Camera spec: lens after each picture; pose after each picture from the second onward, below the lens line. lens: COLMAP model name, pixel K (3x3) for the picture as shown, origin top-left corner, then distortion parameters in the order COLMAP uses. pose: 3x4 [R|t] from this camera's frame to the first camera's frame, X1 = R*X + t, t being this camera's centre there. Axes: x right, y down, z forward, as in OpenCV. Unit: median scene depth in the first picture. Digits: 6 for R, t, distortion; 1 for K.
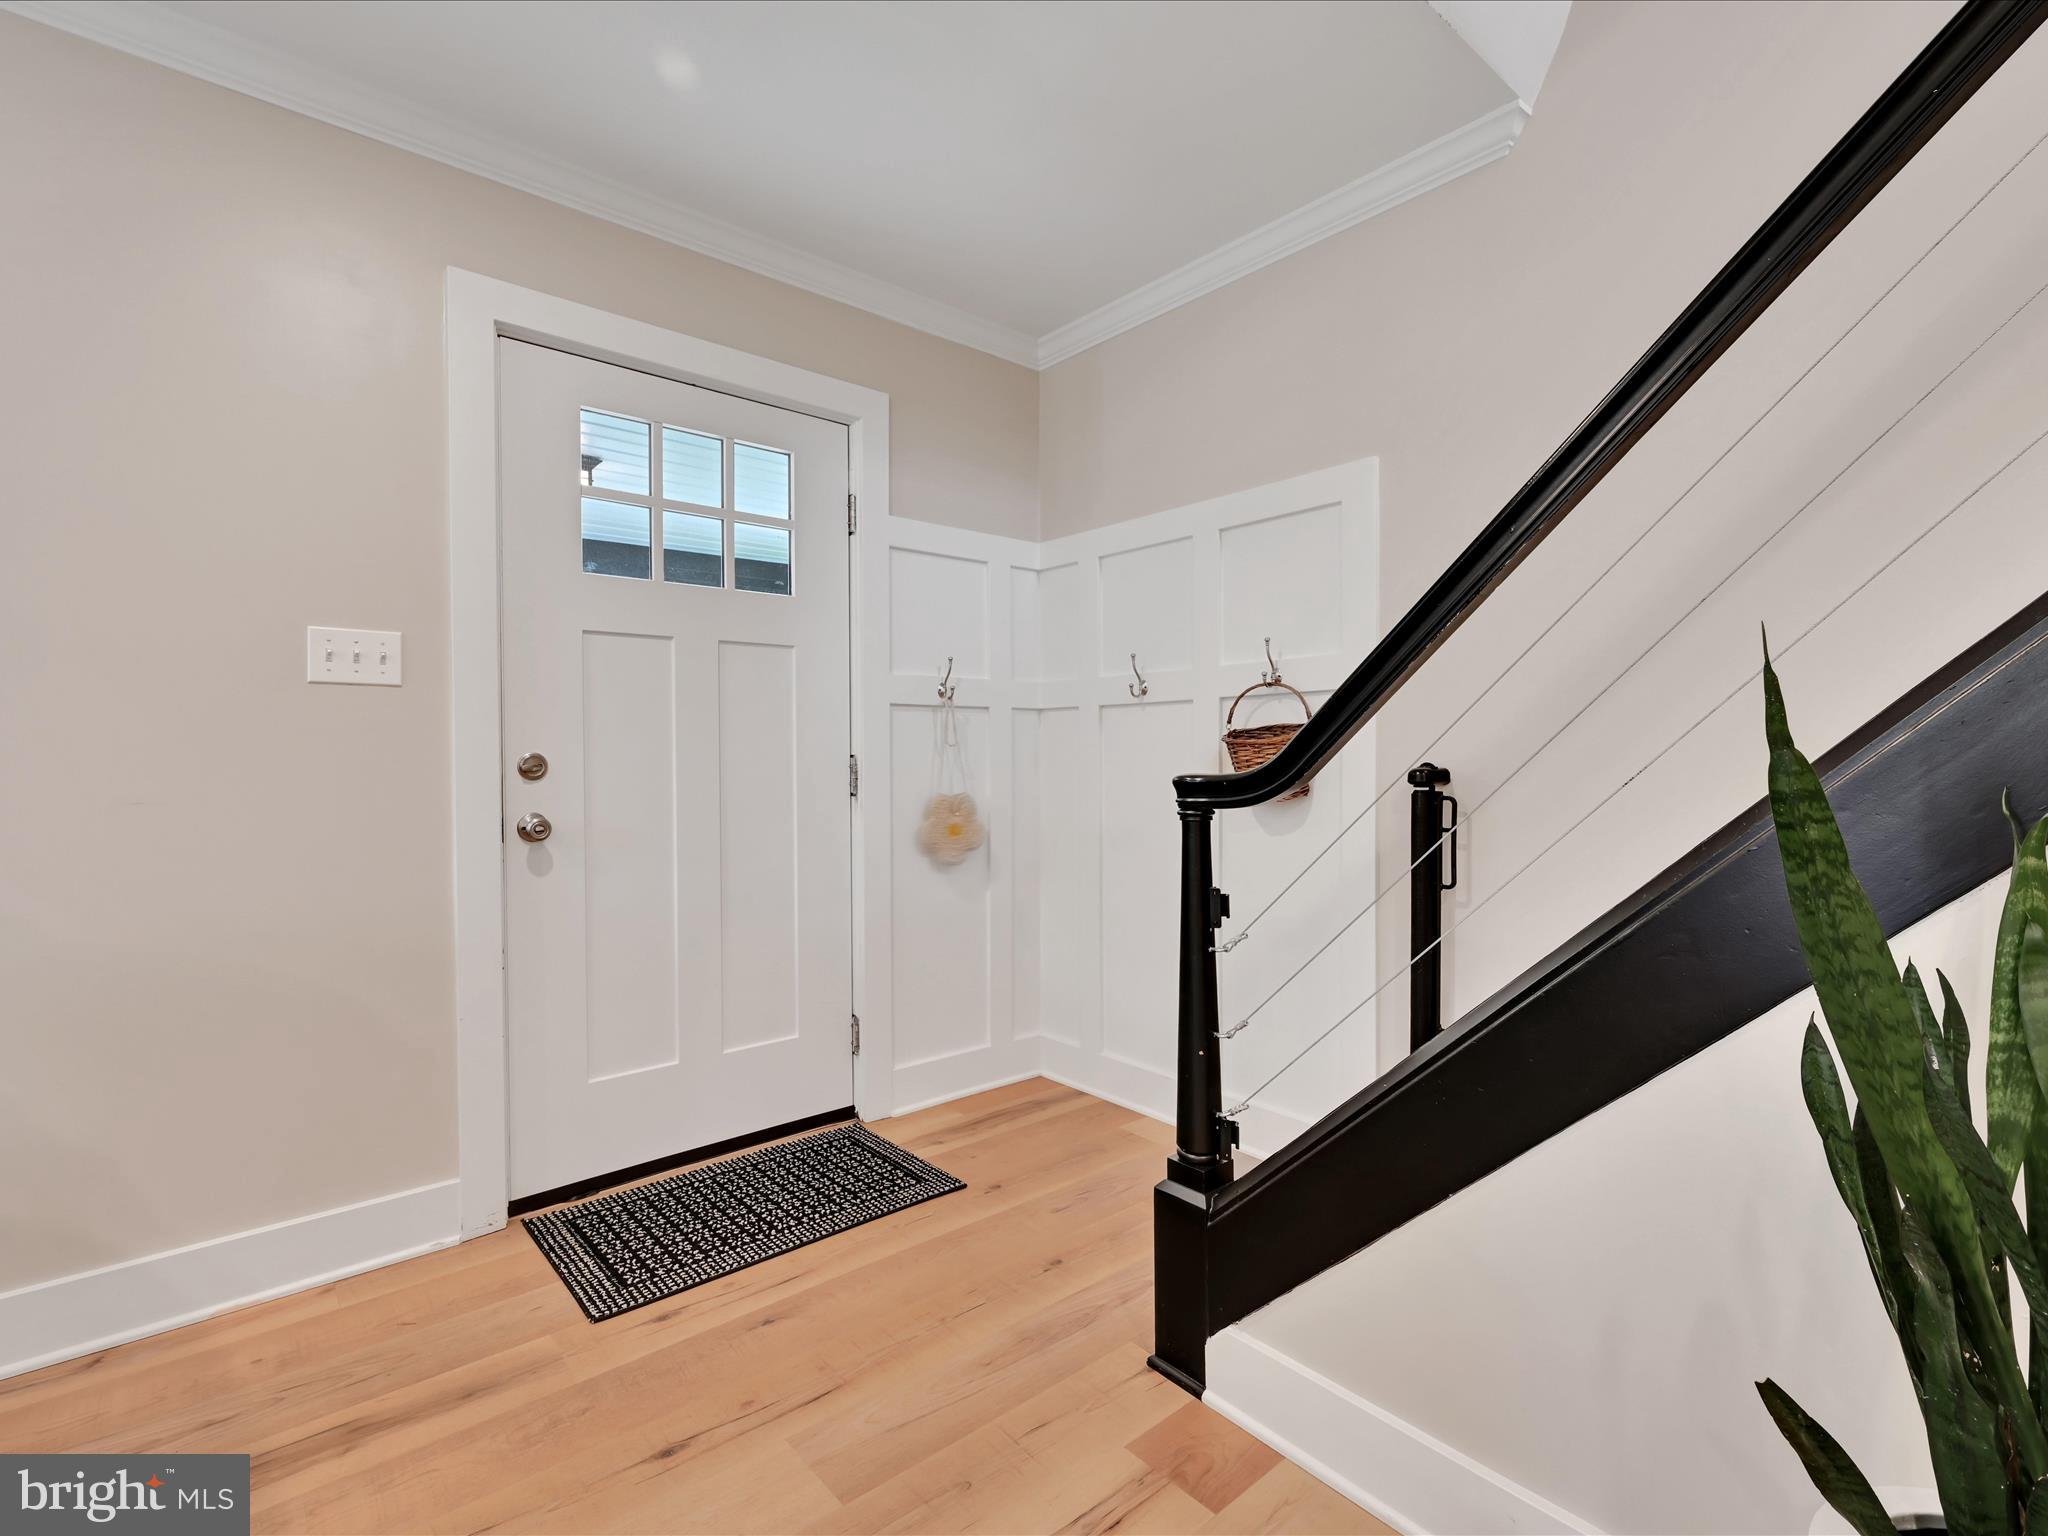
lens RADIAL K [[950.3, 0, 1024.0], [0, 950.3, 768.0], [0, 0, 1]] dist [-0.000806, -0.000063]
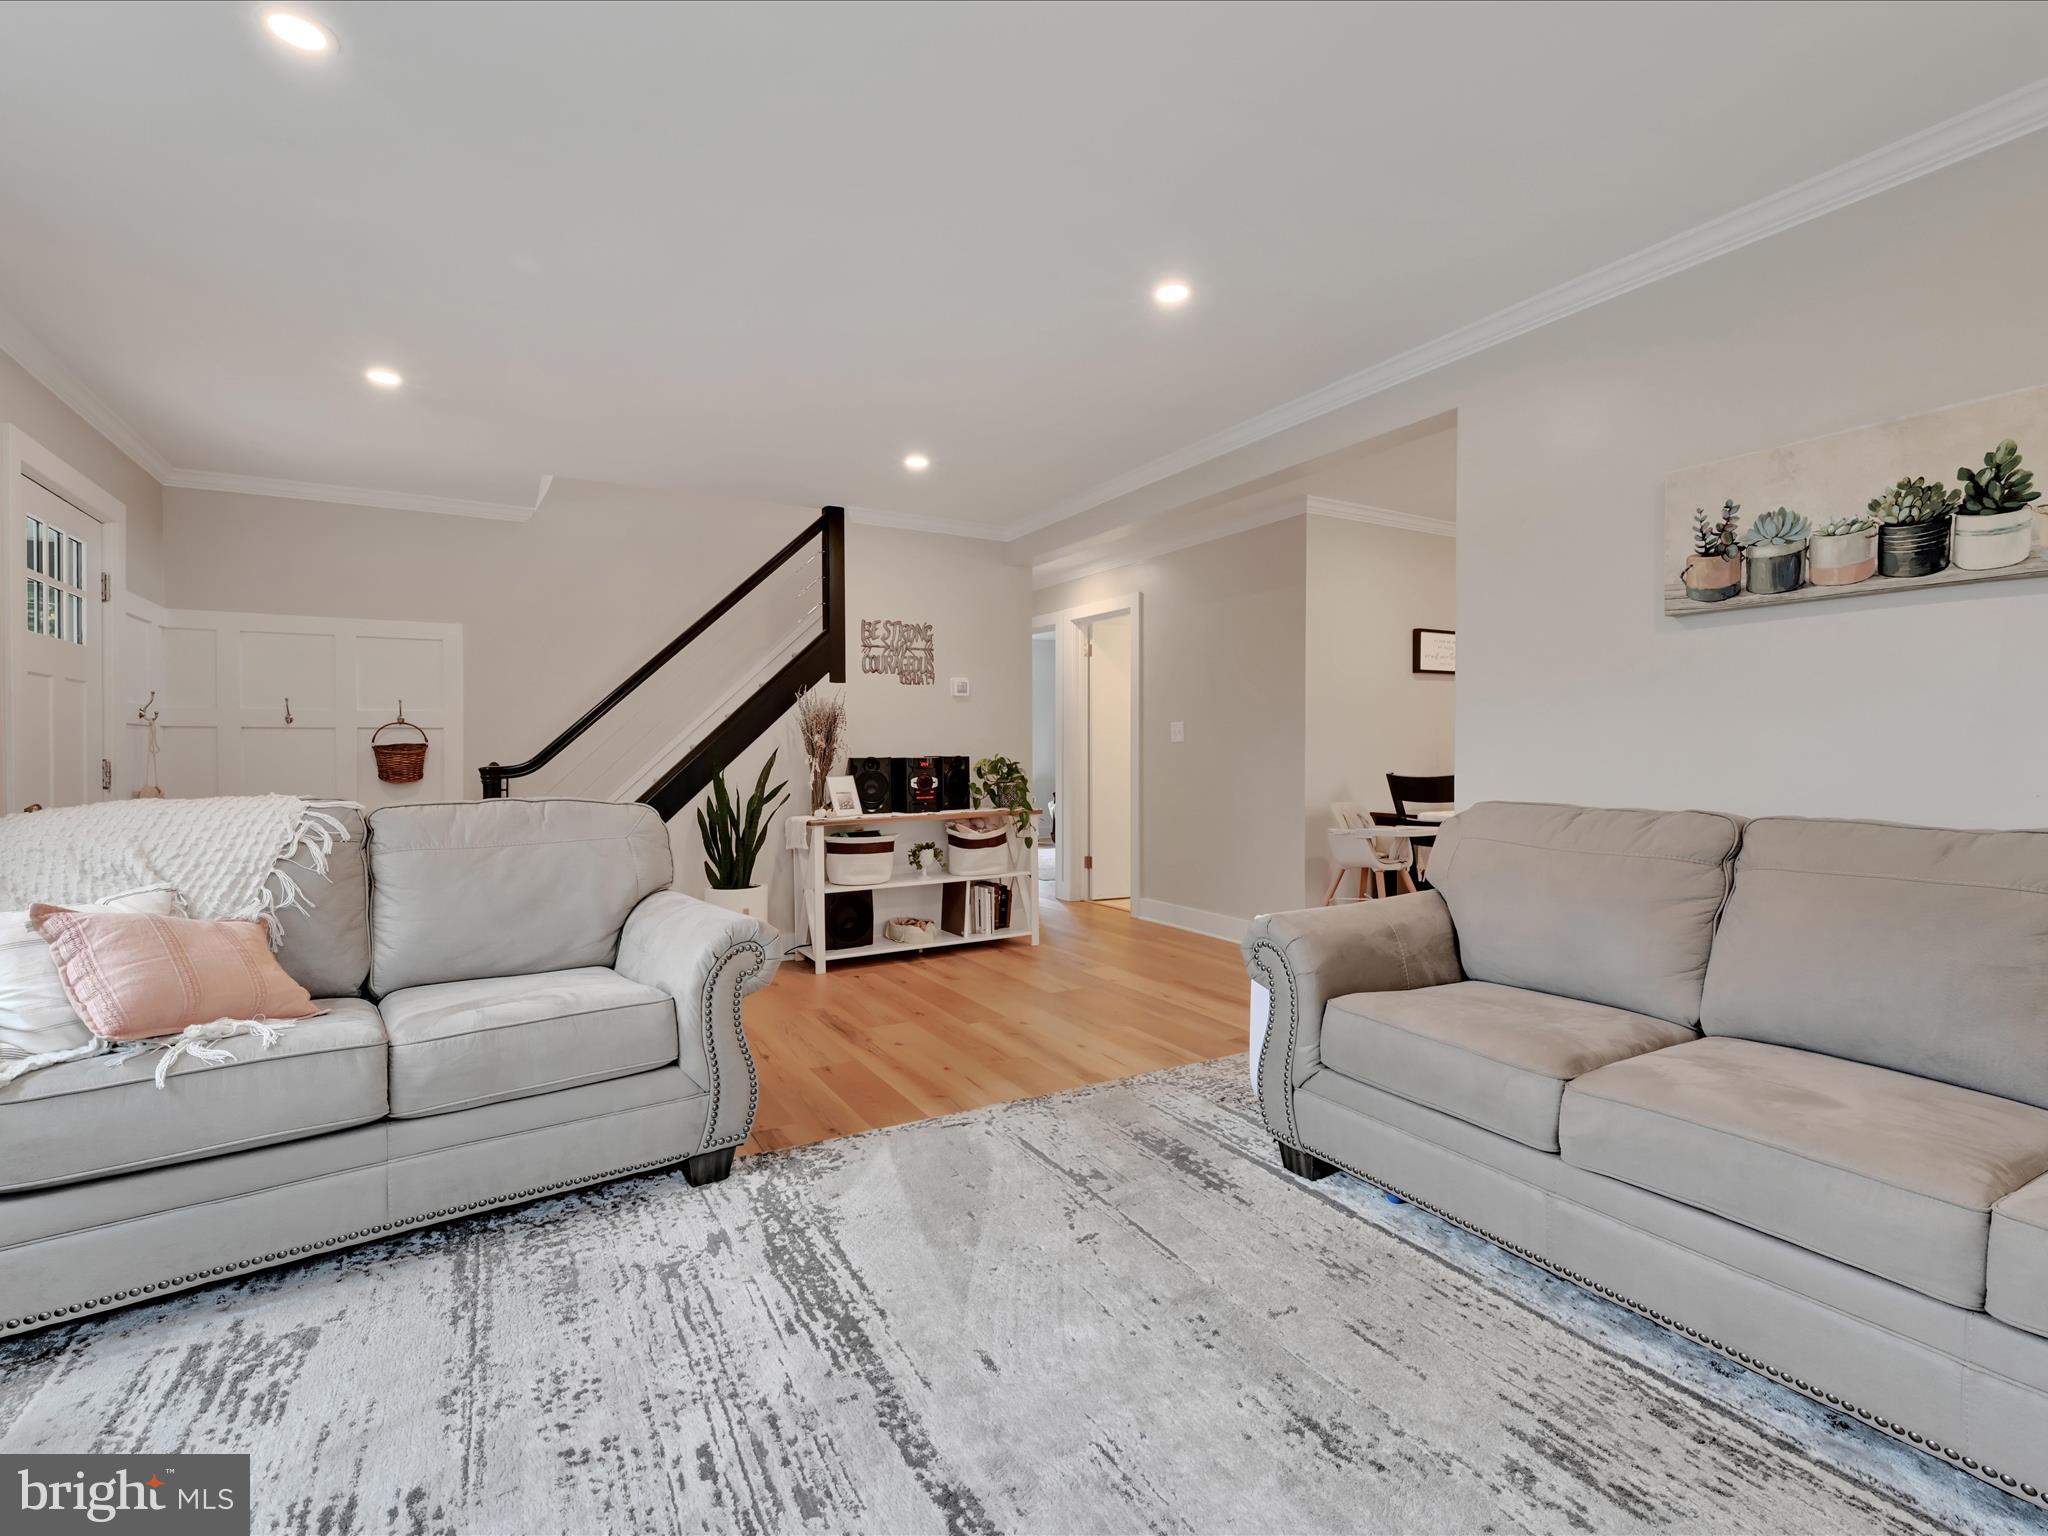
lens RADIAL K [[950.3, 0, 1024.0], [0, 950.3, 768.0], [0, 0, 1]] dist [-0.000806, -0.000063]
pose [[0.185138, -0.012704, 0.982630, -1.295357], [0.014505, 0.999843, 0.010193, 0.003792], [-0.982605, 0.012366, 0.185294, -0.574708]]
